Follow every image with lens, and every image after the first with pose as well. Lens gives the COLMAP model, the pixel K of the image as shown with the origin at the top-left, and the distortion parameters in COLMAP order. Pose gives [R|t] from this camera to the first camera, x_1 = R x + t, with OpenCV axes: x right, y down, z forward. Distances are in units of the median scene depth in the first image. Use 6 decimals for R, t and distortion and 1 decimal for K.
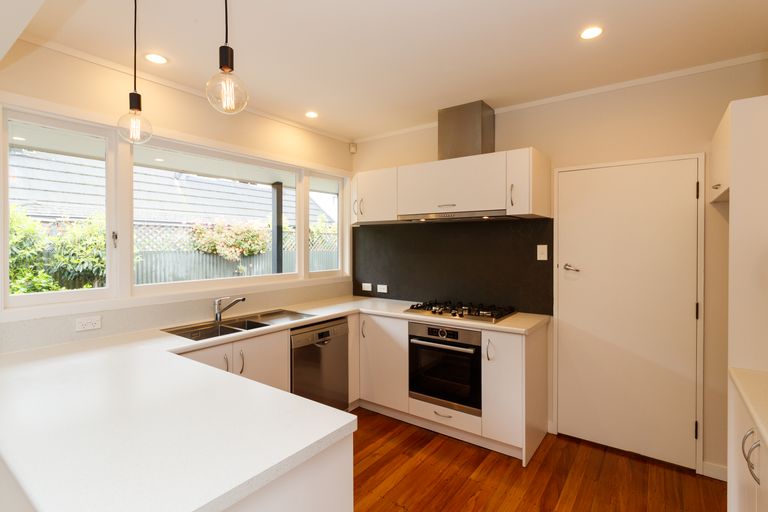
lens RADIAL K [[377.3, 0, 391.8], [0, 377.3, 247.1], [0, 0, 1]] dist [0.002905, 0.000096]
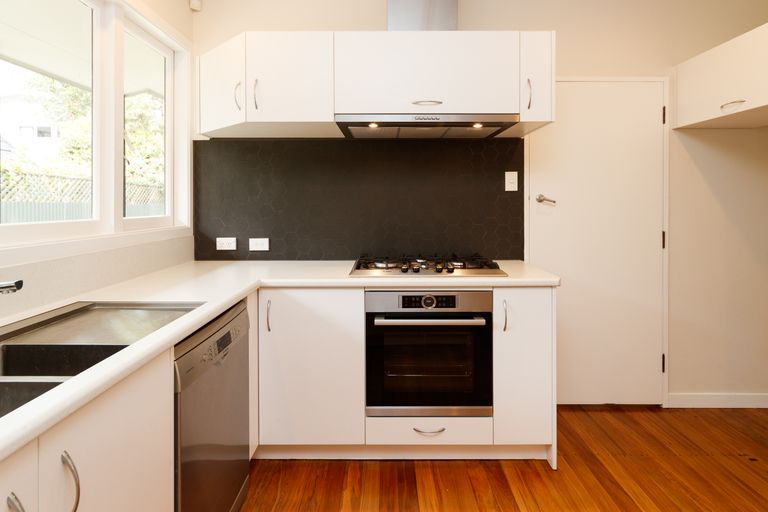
lens RADIAL K [[395.7, 0, 382.0], [0, 395.7, 204.6], [0, 0, 1]] dist [0.001132, 0.000309]
pose [[0.815566, -0.002262, 0.578660, -0.272620], [0.004276, 0.999989, -0.002117, 0.057383], [-0.578648, 0.004201, 0.815566, 0.435902]]
